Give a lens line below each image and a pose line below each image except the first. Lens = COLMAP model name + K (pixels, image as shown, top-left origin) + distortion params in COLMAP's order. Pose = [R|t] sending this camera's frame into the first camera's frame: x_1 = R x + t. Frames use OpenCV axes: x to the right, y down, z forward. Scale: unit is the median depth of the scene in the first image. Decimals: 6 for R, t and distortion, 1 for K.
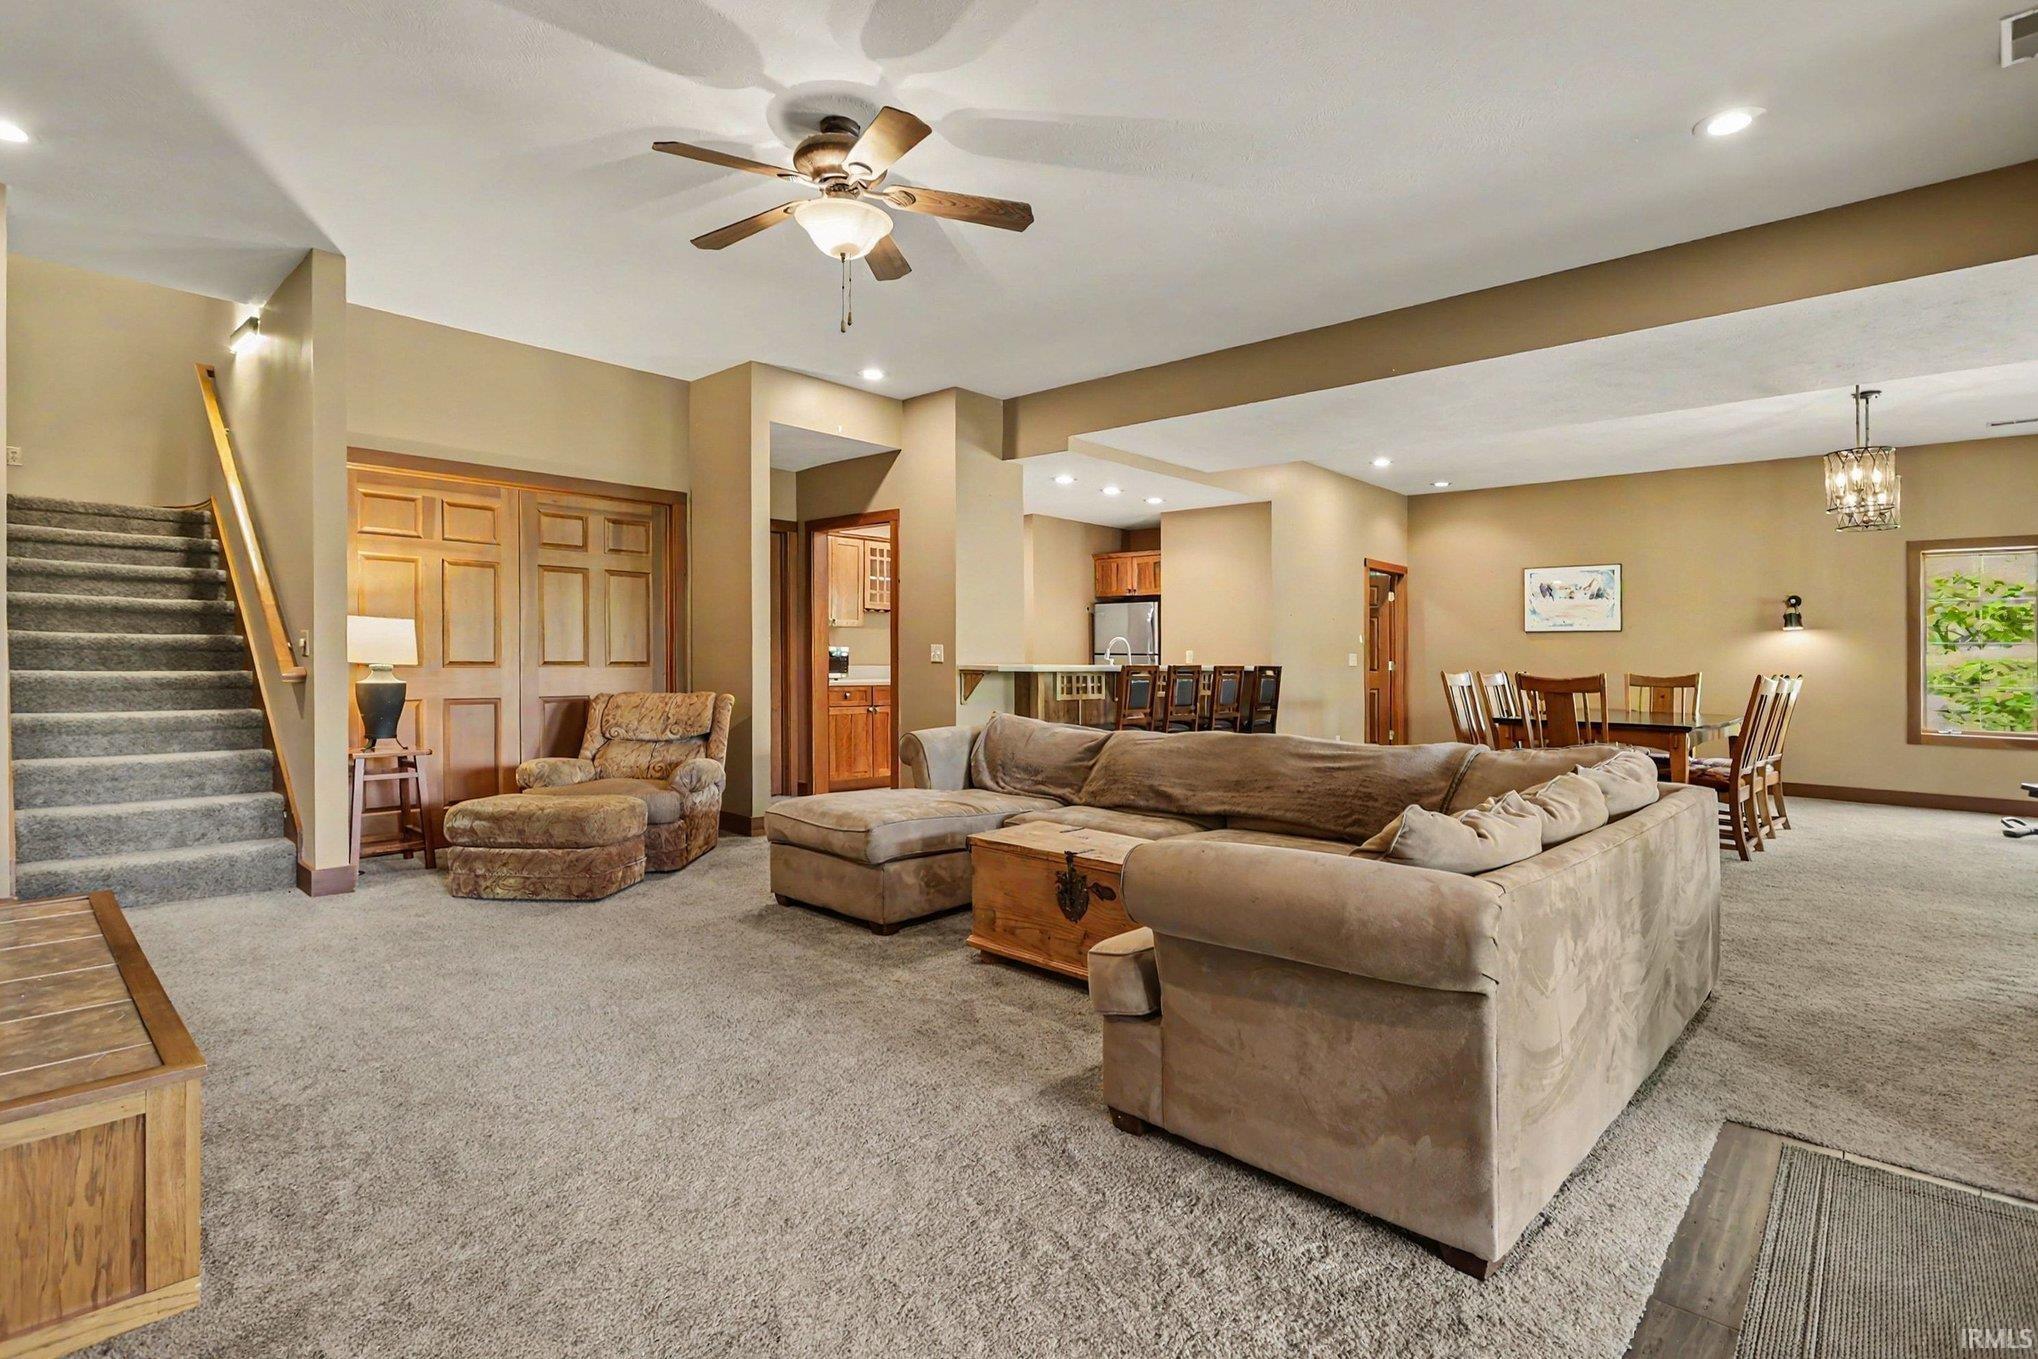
lens RADIAL K [[978.5, 0, 1009.8], [0, 978.5, 672.4], [0, 0, 1]] dist [-0.012004, 0.006629]
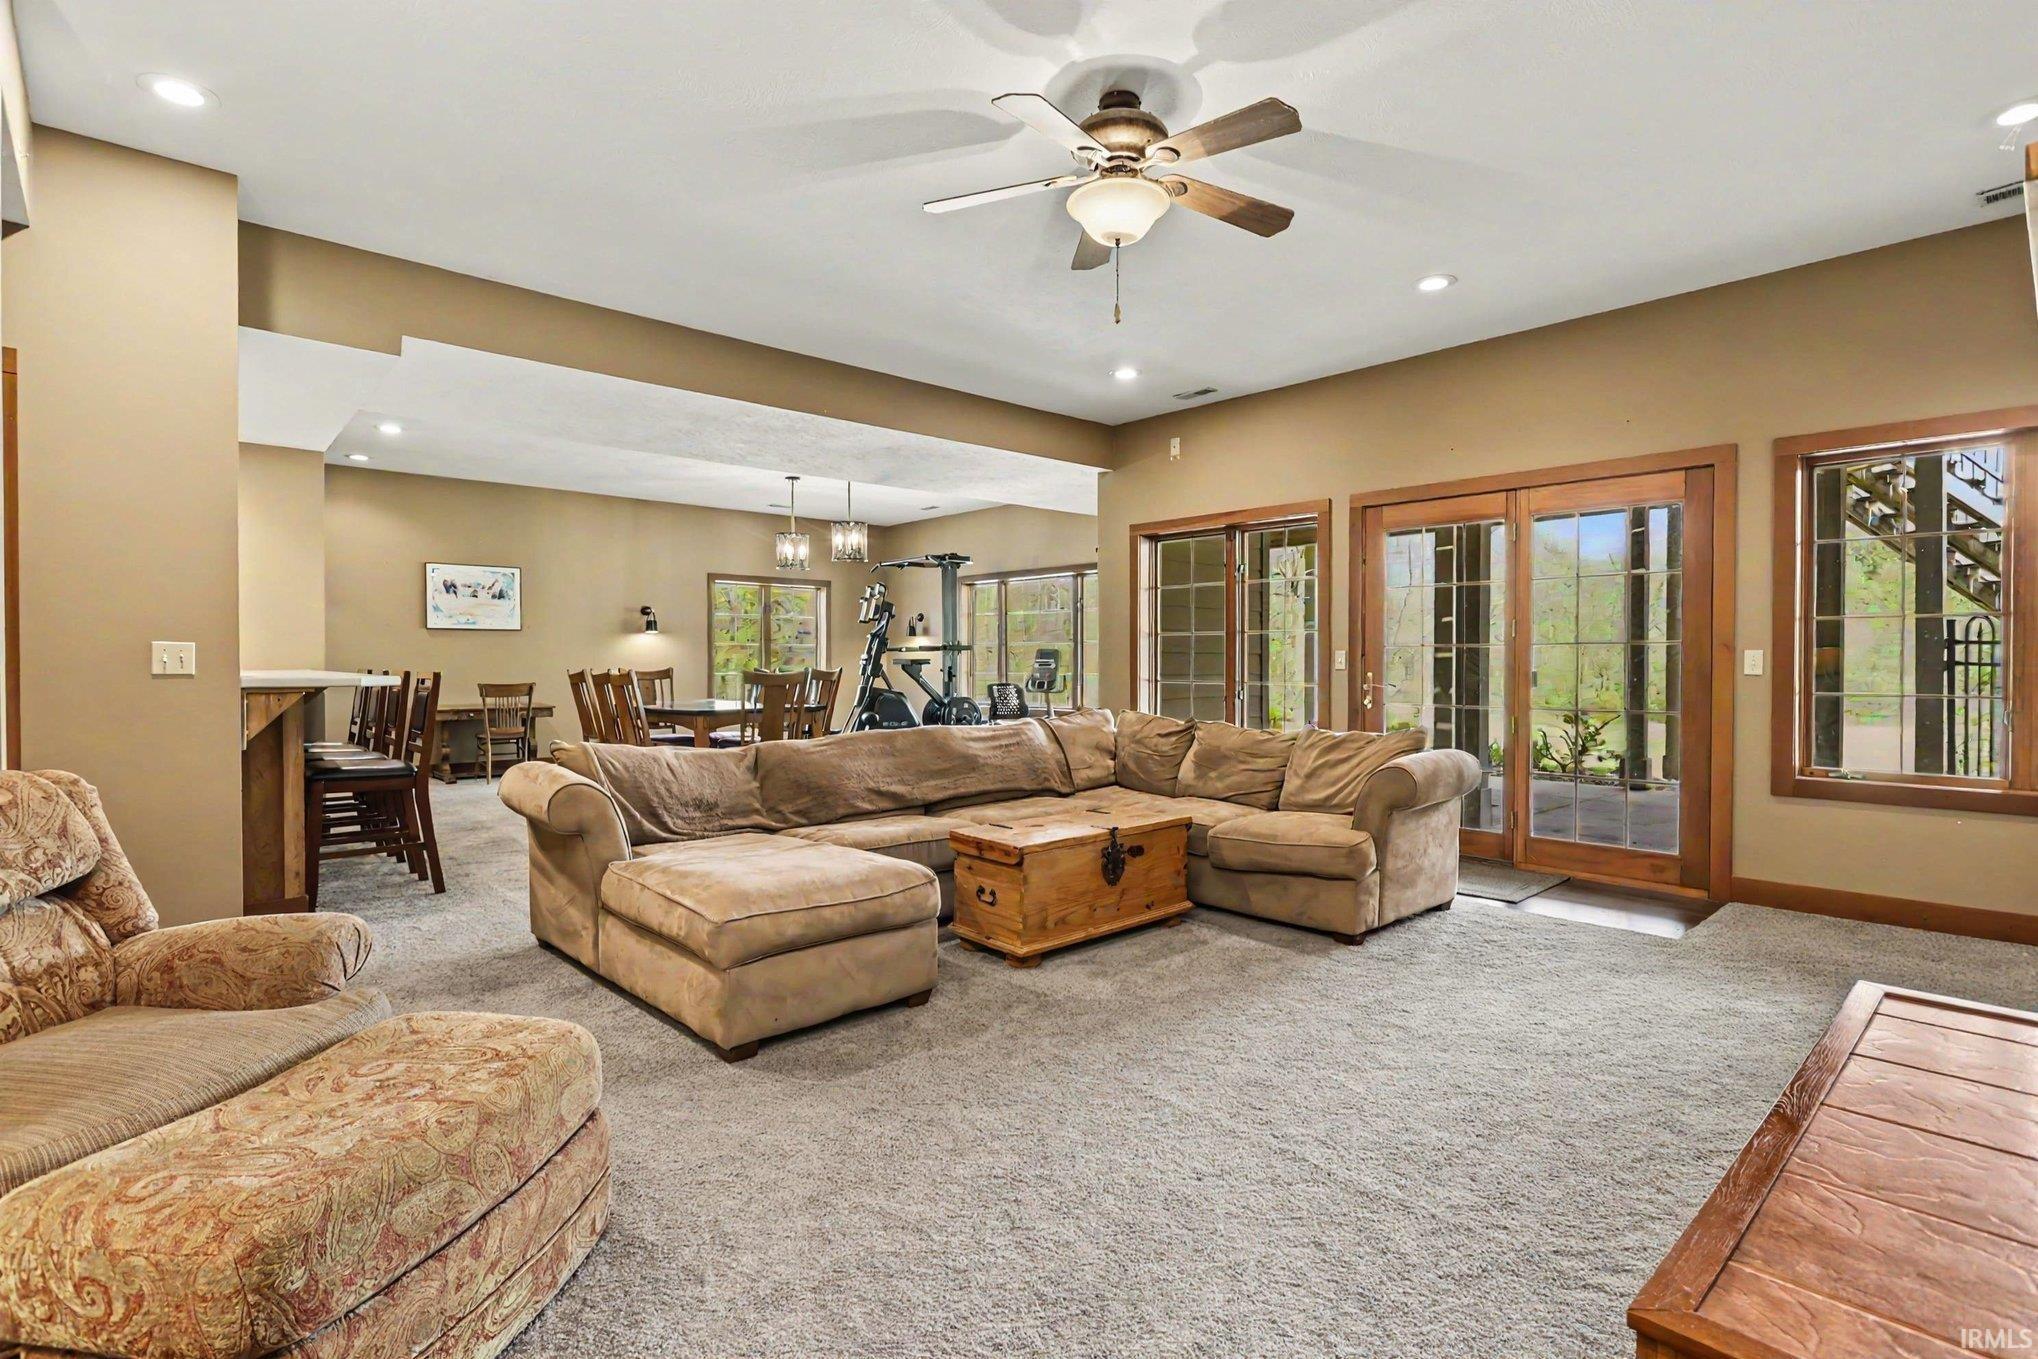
lens RADIAL K [[978.5, 0, 1009.2], [0, 978.5, 664.9], [0, 0, 1]] dist [-0.012004, 0.006629]
pose [[0.092008, -0.016943, 0.995614, -0.499171], [0.016624, 0.999742, 0.015477, -0.014732], [-0.995619, 0.015127, 0.092266, 0.451257]]
